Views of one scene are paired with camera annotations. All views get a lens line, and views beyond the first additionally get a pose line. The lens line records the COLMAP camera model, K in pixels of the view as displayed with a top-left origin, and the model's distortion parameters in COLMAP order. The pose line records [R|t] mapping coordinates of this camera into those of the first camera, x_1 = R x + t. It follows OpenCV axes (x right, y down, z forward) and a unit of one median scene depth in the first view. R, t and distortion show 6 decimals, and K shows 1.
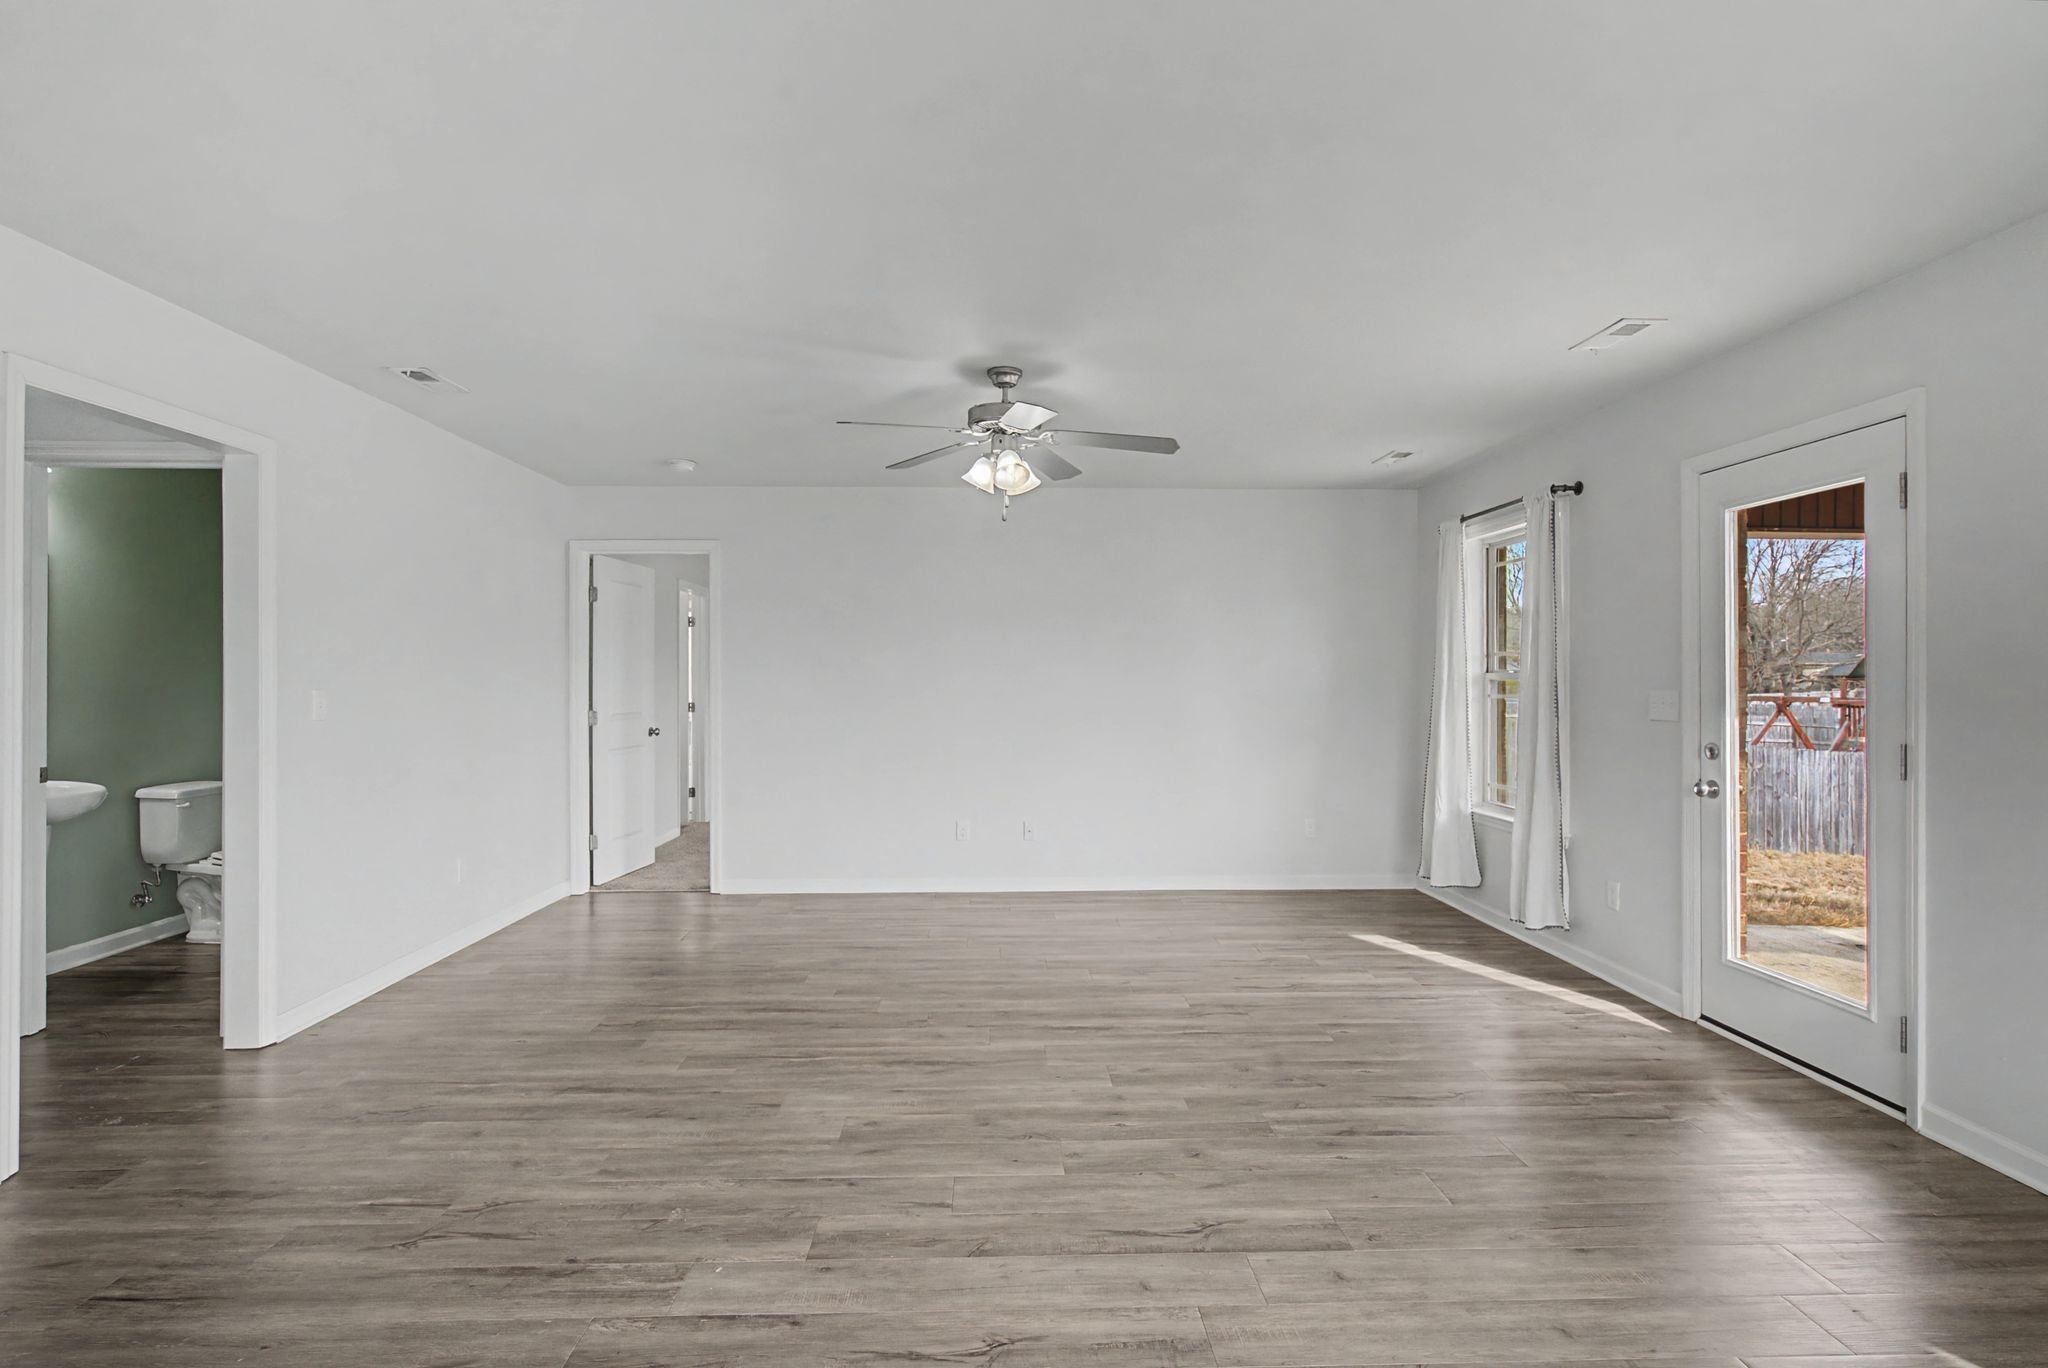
lens RADIAL K [[964.0, 0, 1024.0], [0, 964.0, 684.0], [0, 0, 1]] dist [-0.012920, 0.000520]
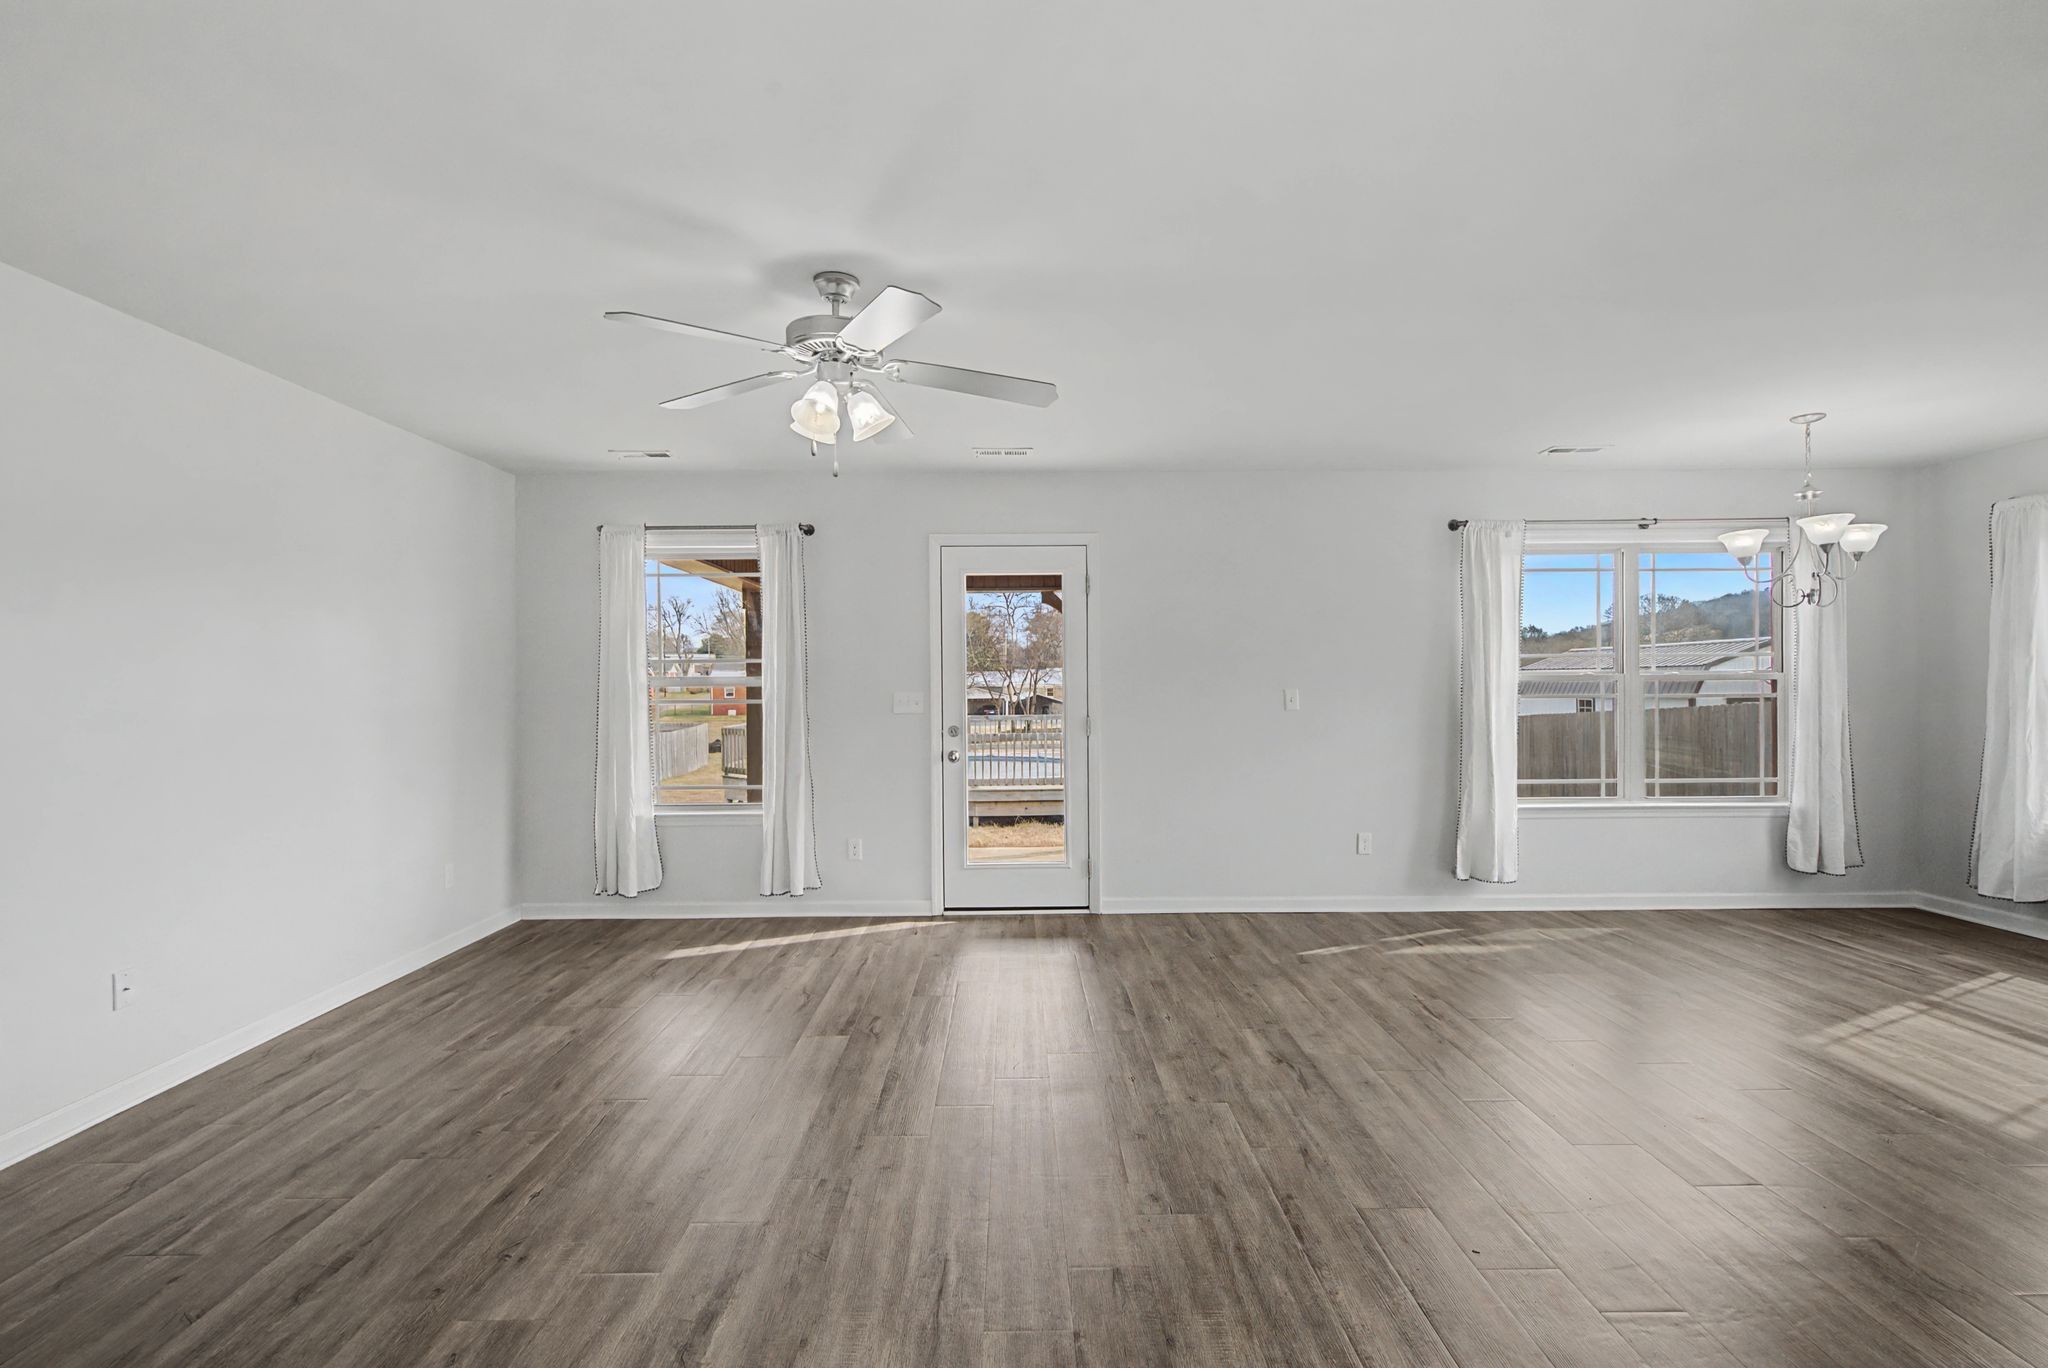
lens RADIAL K [[950.6, 0, 1024.0], [0, 950.6, 684.0], [0, 0, 1]] dist [-0.013842, 0.000792]
pose [[0.028826, 0.000862, 0.999584, -0.958412], [0.012545, 0.999921, -0.001224, -0.001700], [-0.999506, 0.012575, 0.028813, 1.033617]]
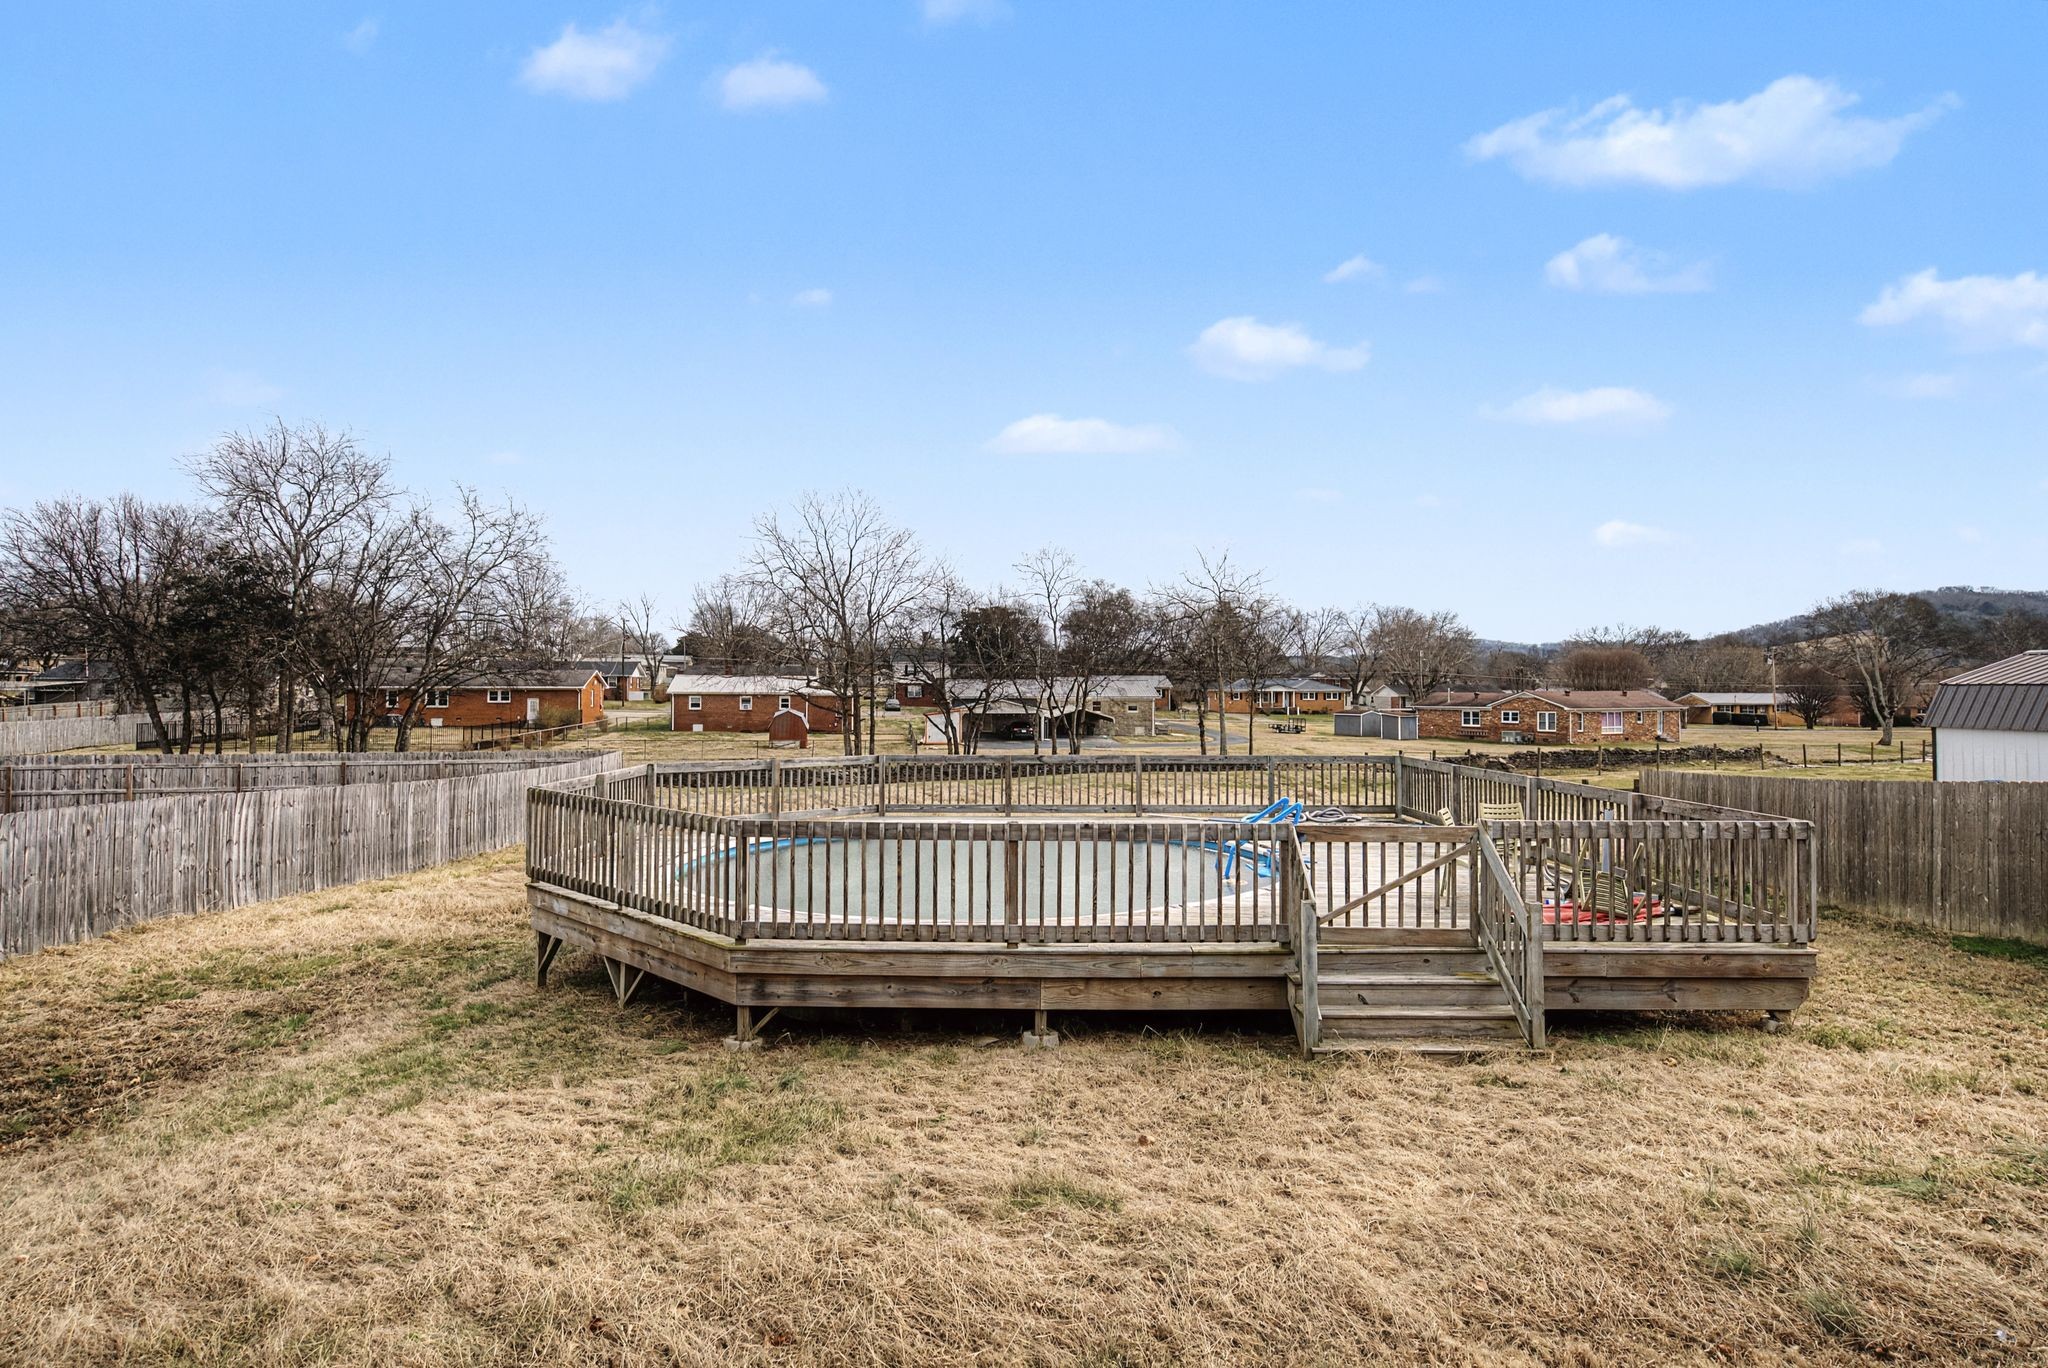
lens RADIAL K [[1138.6, 0, 1024.0], [0, 1138.6, 684.0], [0, 0, 1]] dist [-0.000571, 0.000220]
pose [[0.059467, 0.010080, 0.998179, 2.041239], [0.003242, 0.999942, -0.010291, -0.057236], [-0.998225, 0.003848, 0.059431, 1.401427]]
